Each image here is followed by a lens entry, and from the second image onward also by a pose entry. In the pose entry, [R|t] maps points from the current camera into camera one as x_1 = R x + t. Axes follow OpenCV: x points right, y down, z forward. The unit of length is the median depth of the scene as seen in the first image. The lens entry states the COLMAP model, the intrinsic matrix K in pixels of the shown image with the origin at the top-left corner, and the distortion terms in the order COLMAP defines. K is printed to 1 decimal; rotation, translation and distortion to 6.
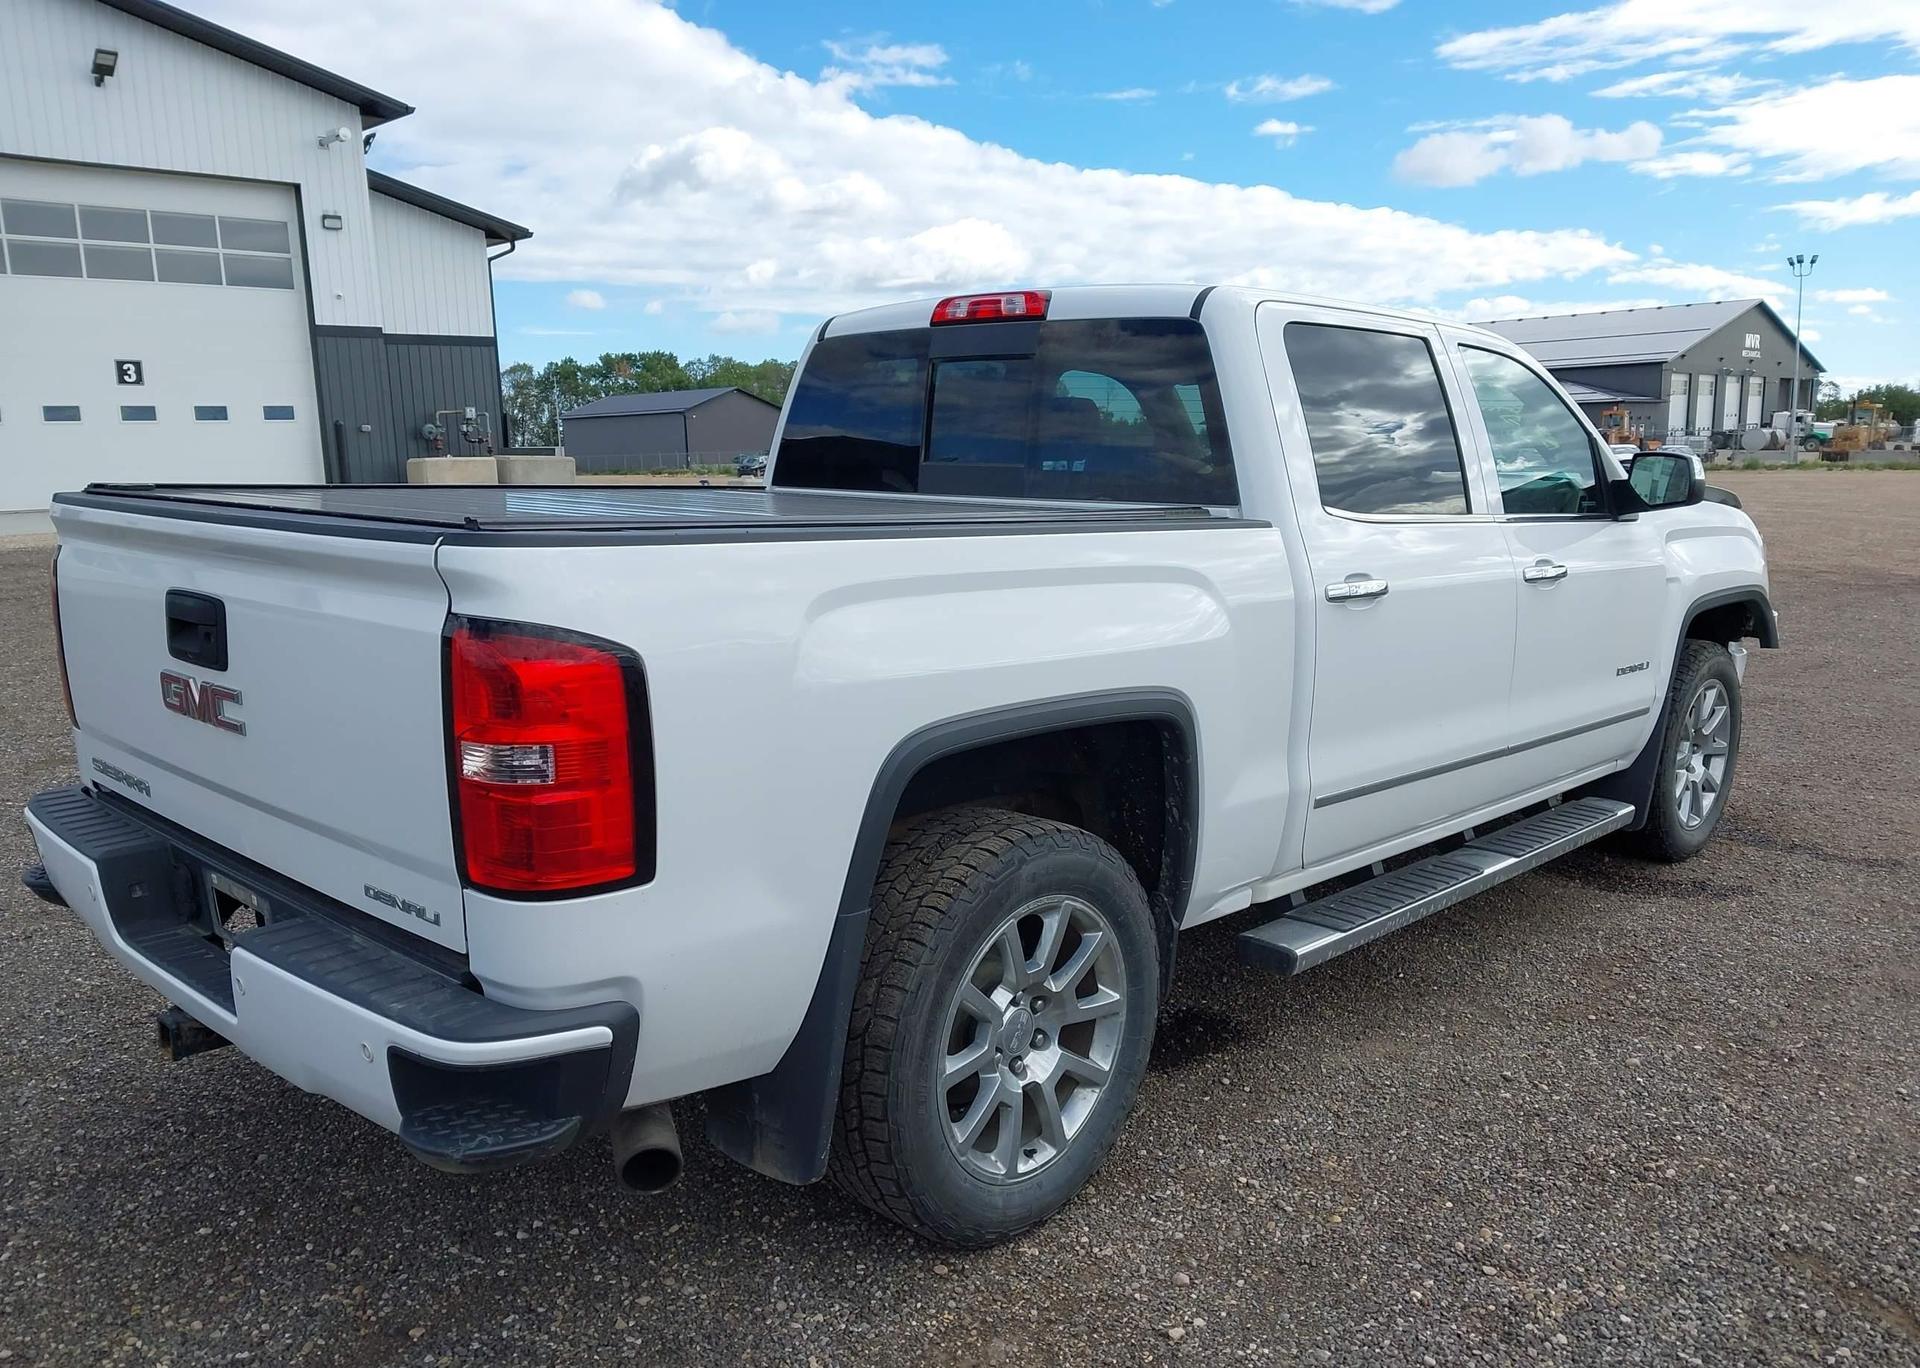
lens RADIAL K [[1528.4, 0, 935.5], [0, 1528.4, 714.5], [0, 0, 1]] dist [0.019814, -0.013446]
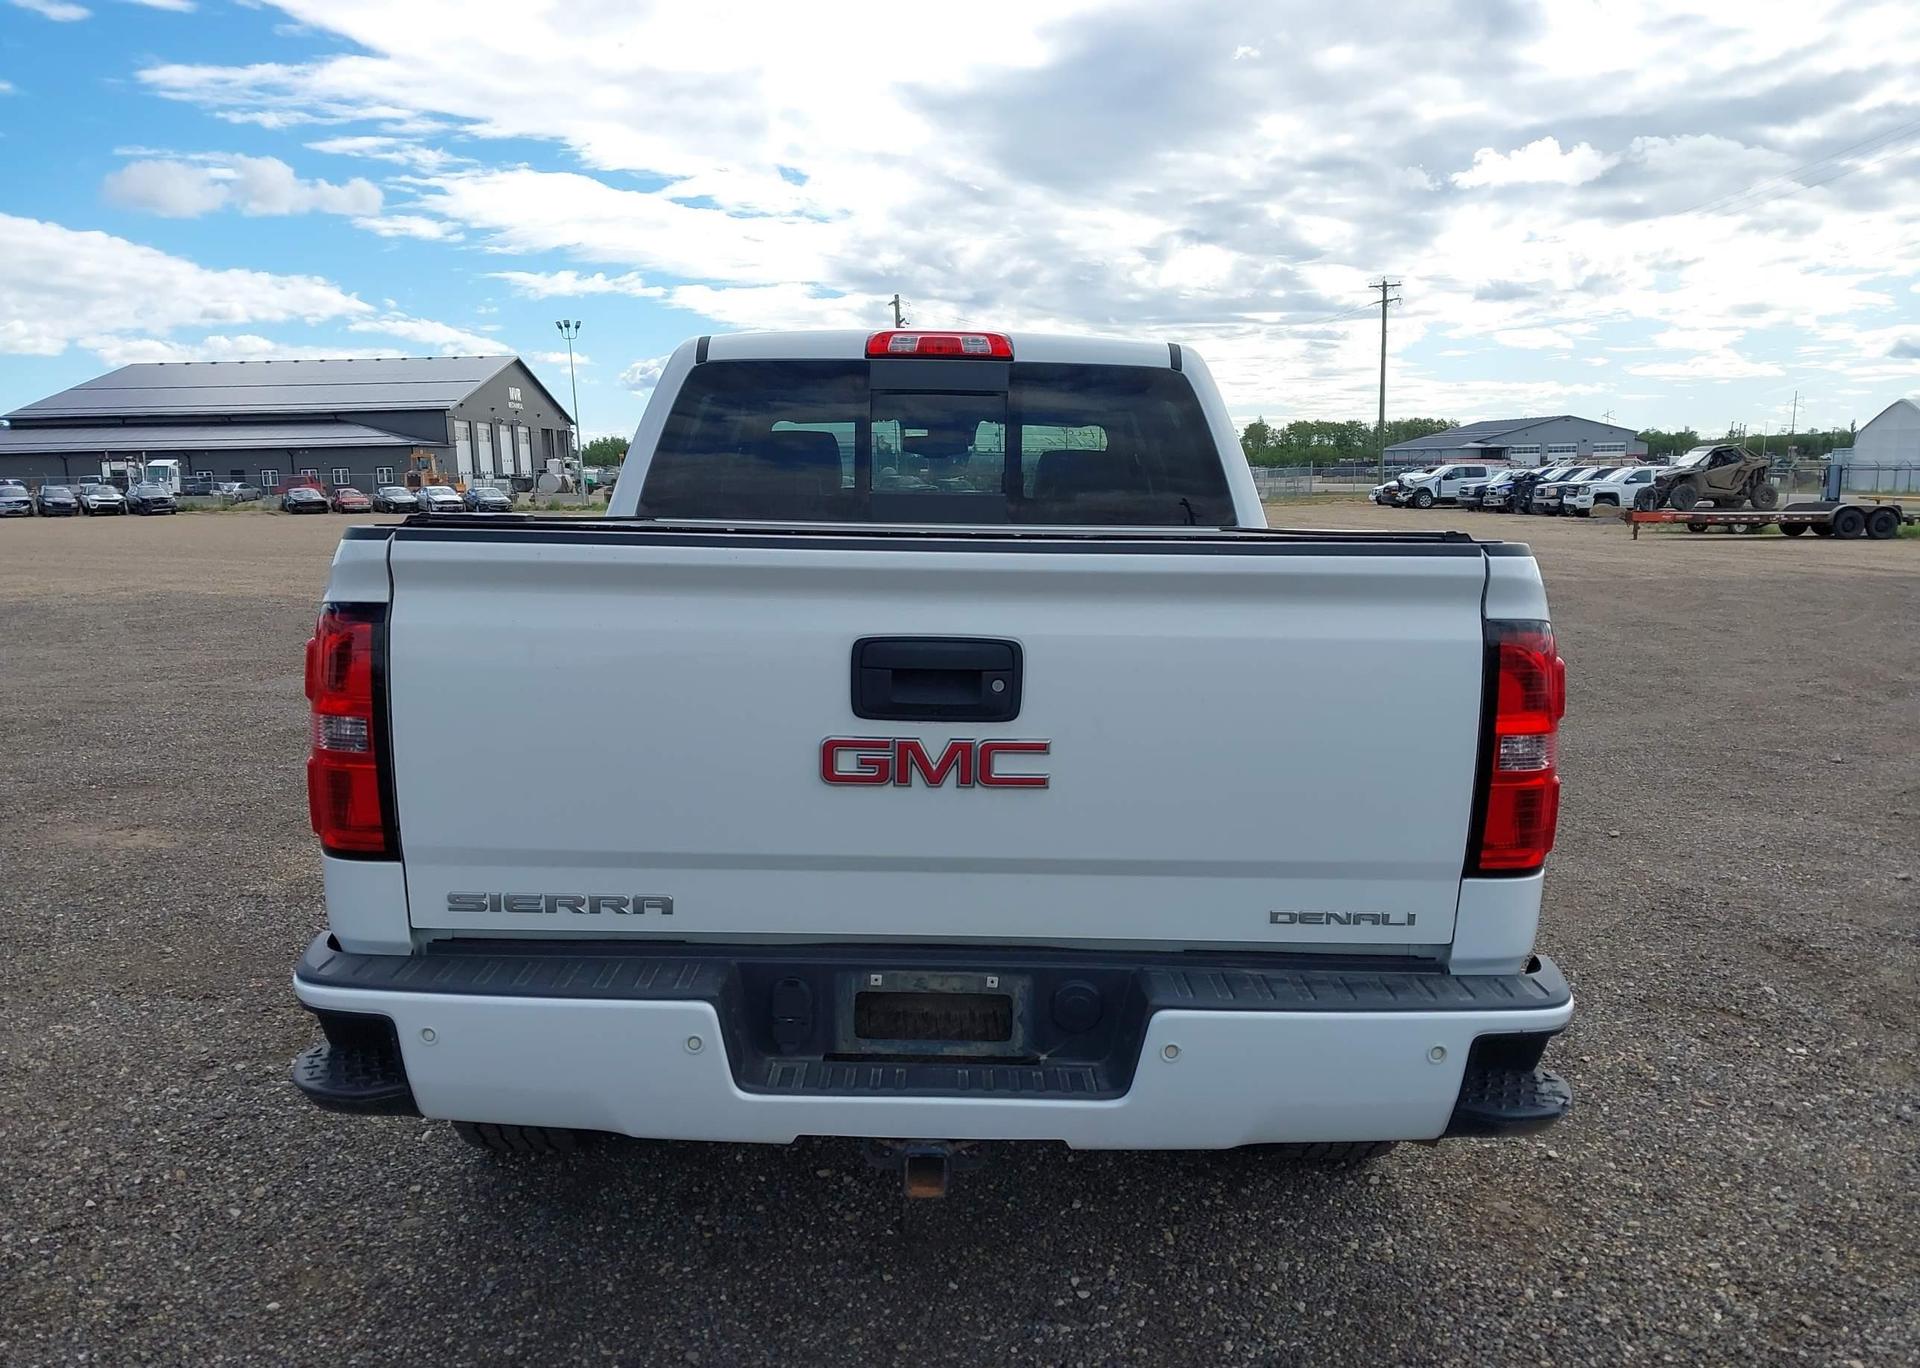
lens RADIAL K [[1528.4, 0, 913.4], [0, 1528.4, 700.9], [0, 0, 1]] dist [0.019814, -0.013446]
pose [[0.723524, -0.092931, 0.684015, -0.823443], [0.116829, 0.993087, 0.011344, -0.041918], [-0.680341, 0.071705, 0.729379, 0.299930]]
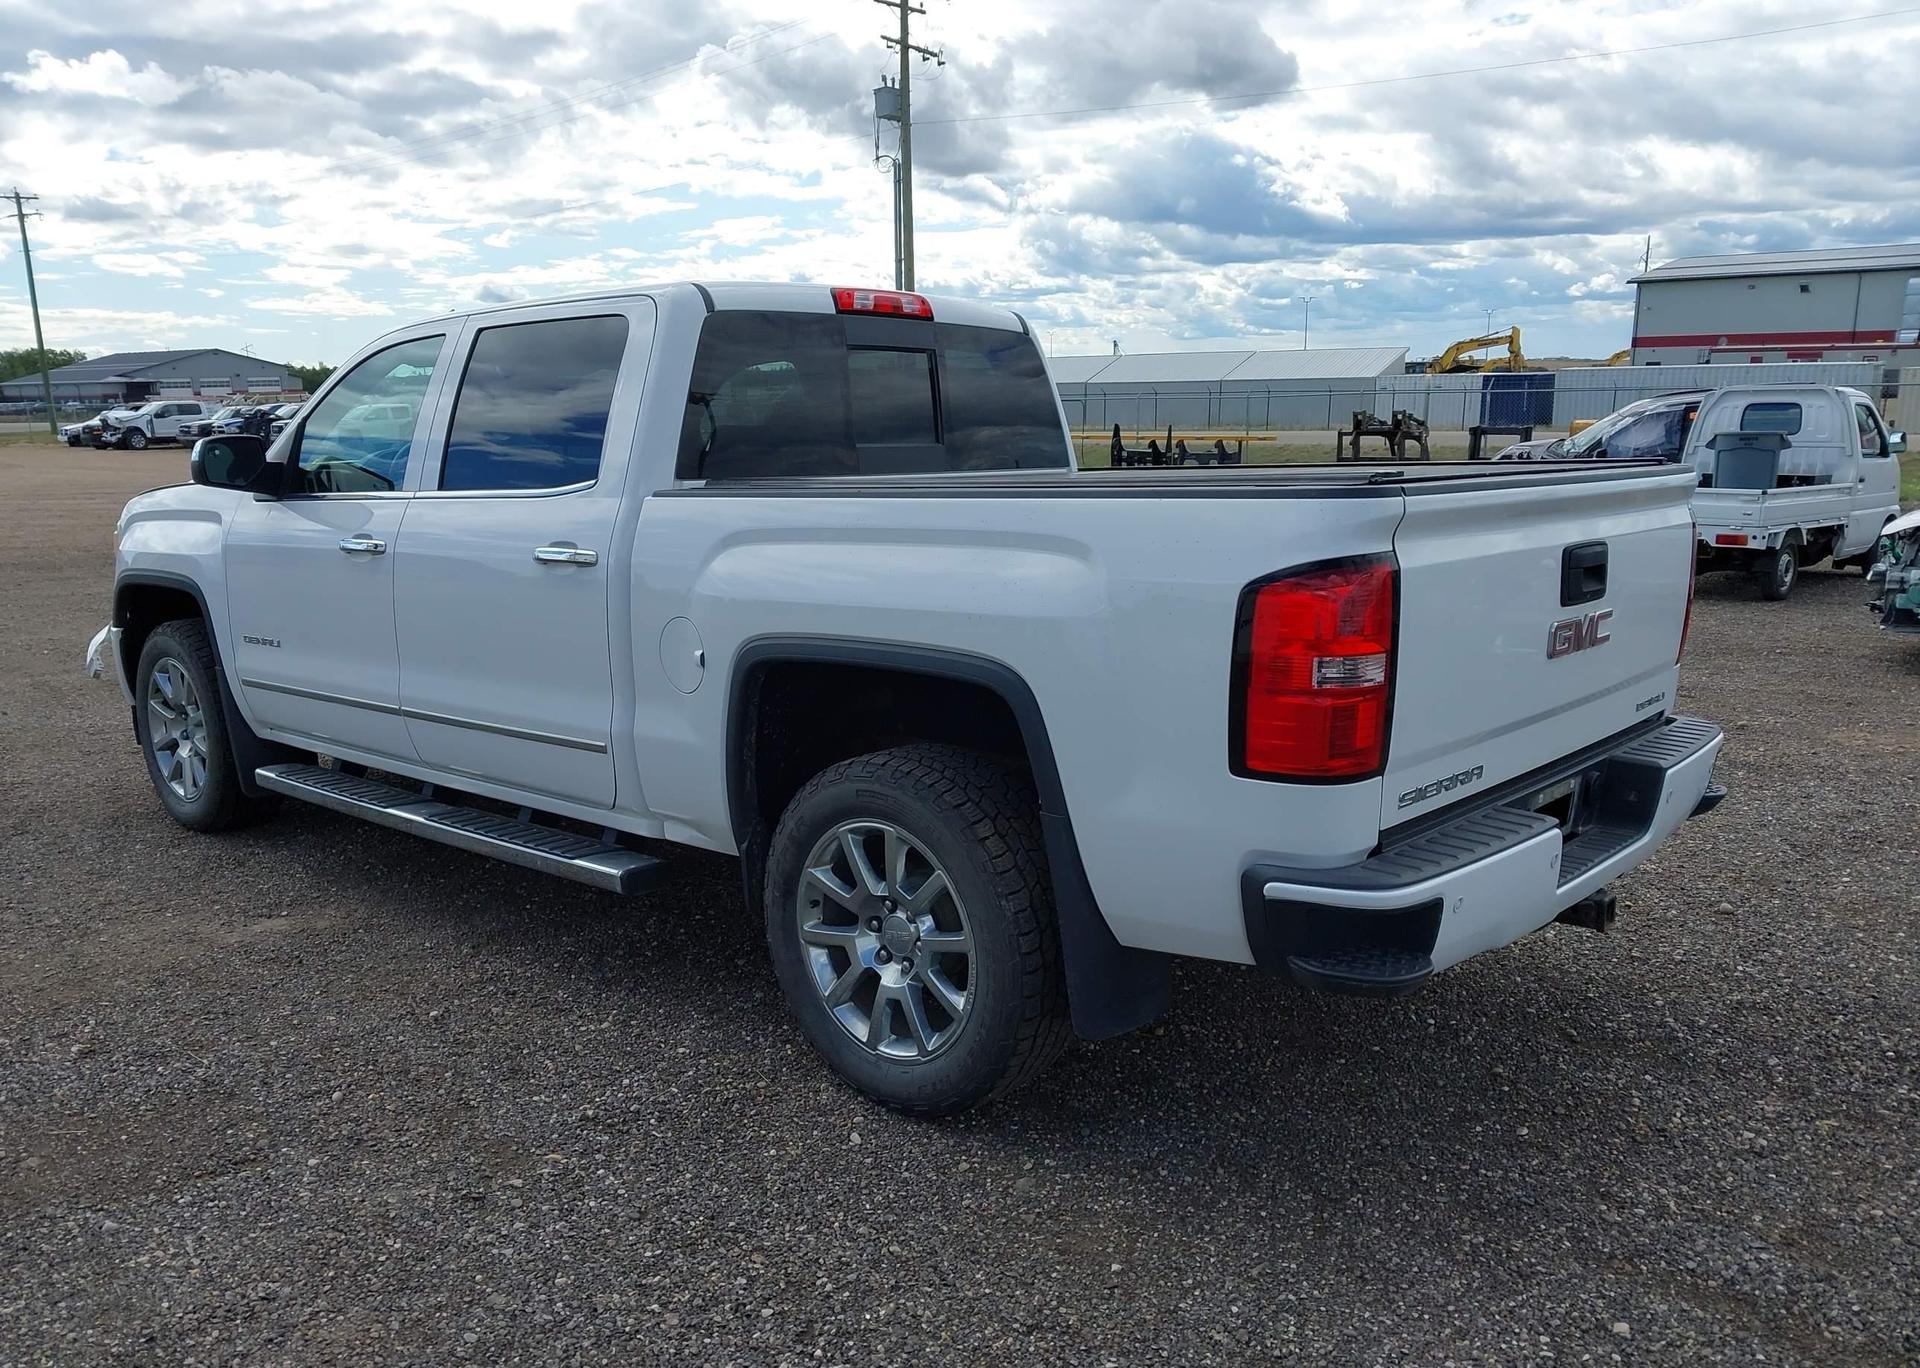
lens RADIAL K [[1528.4, 0, 927.5], [0, 1528.4, 718.4], [0, 0, 1]] dist [0.019814, -0.013446]
pose [[-0.026044, -0.194237, 0.980609, -1.281784], [0.189269, 0.962241, 0.195625, -0.213519], [-0.981580, 0.190693, 0.011702, 1.158630]]
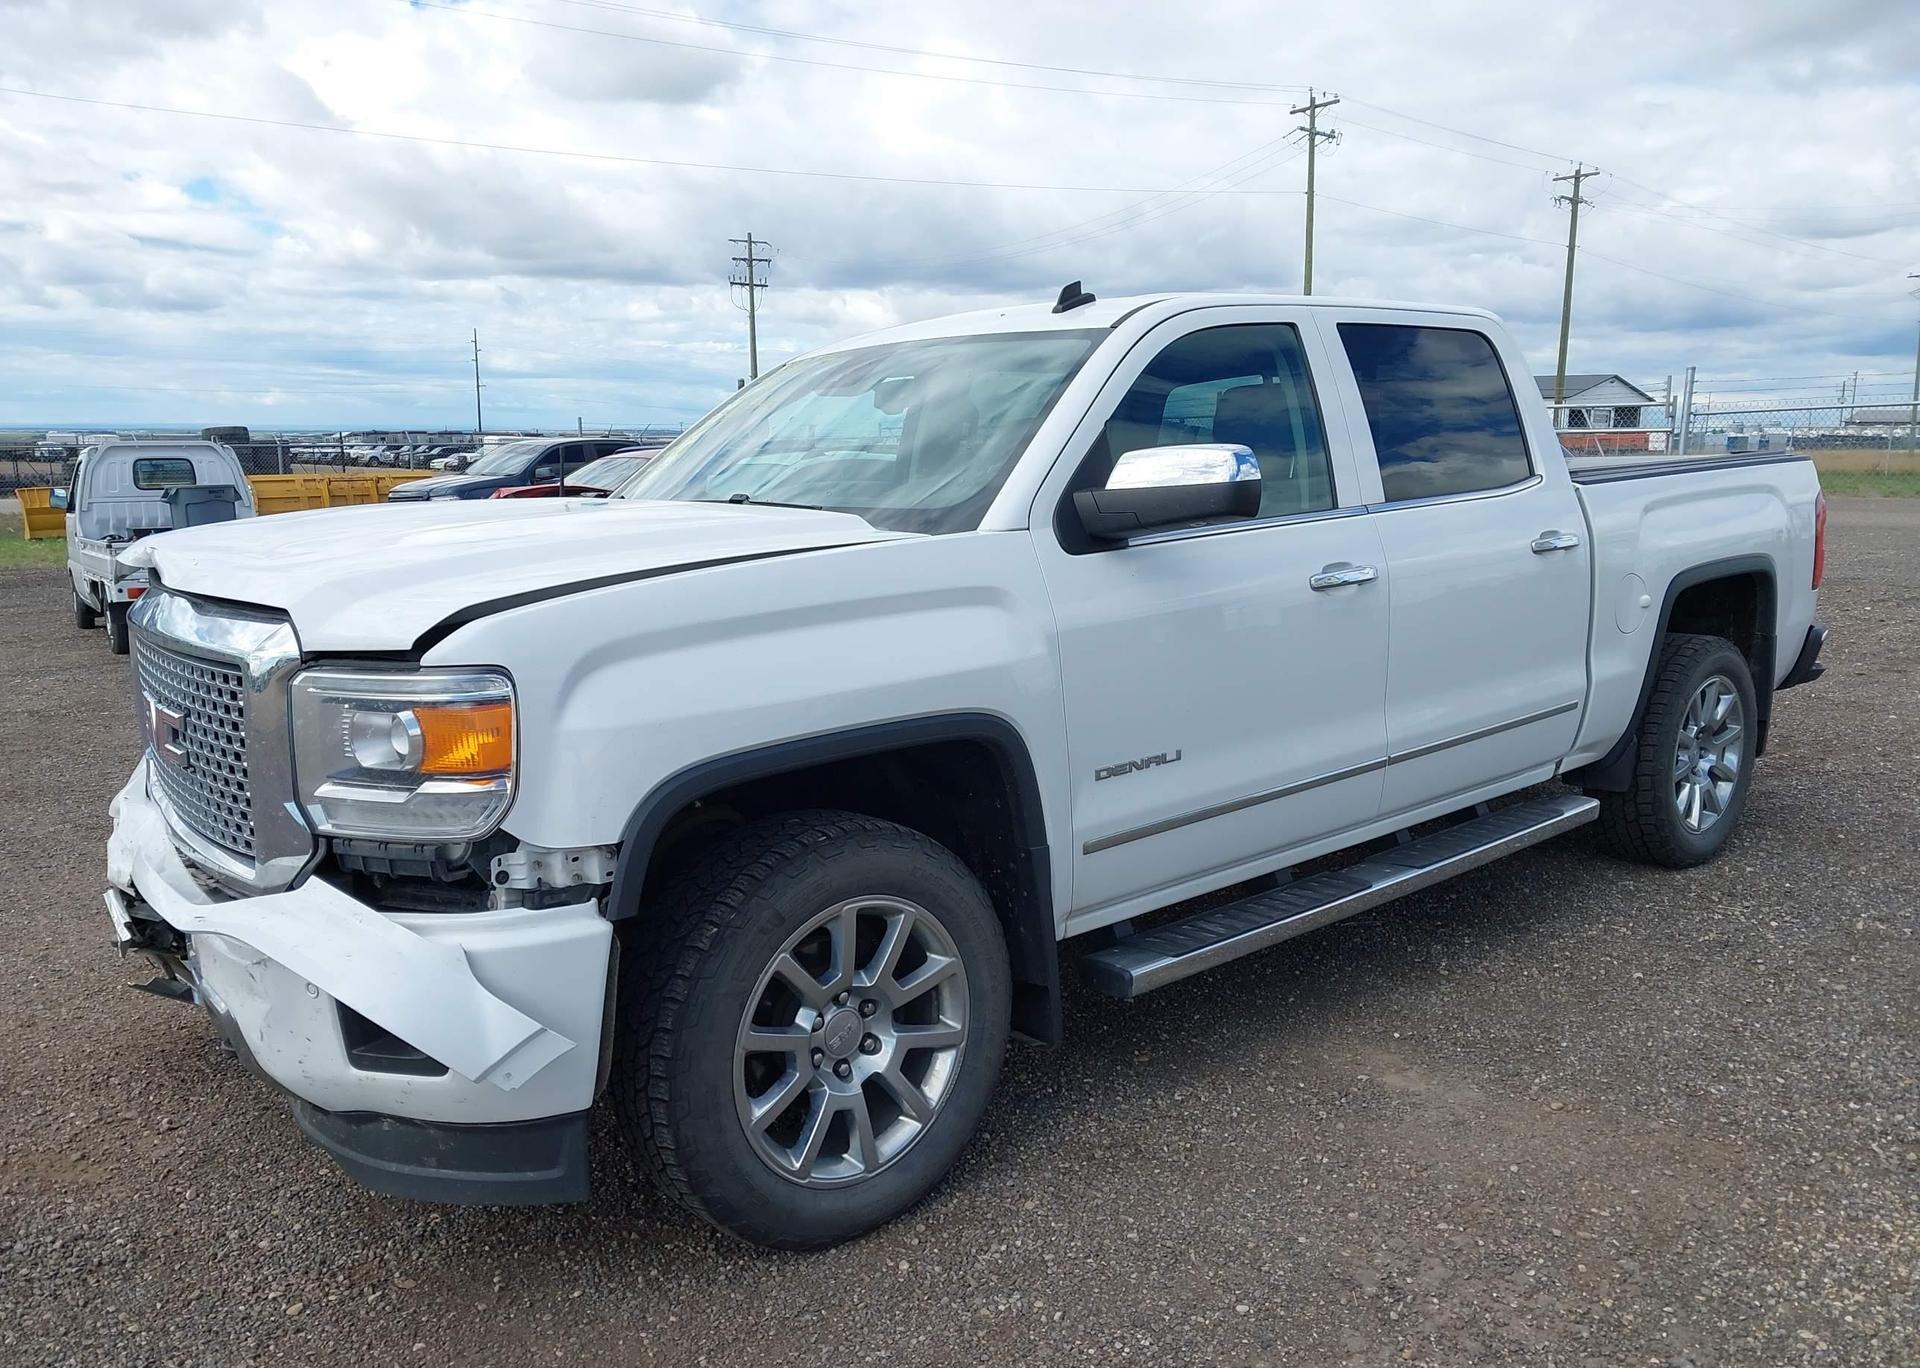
lens RADIAL K [[1528.4, 0, 946.0], [0, 1528.4, 684.2], [0, 0, 1]] dist [0.019814, -0.013446]
pose [[-0.995281, 0.003420, 0.096970, 0.249140], [0.034917, 0.945055, 0.325040, -0.486624], [-0.090531, 0.326892, -0.940716, 2.713636]]
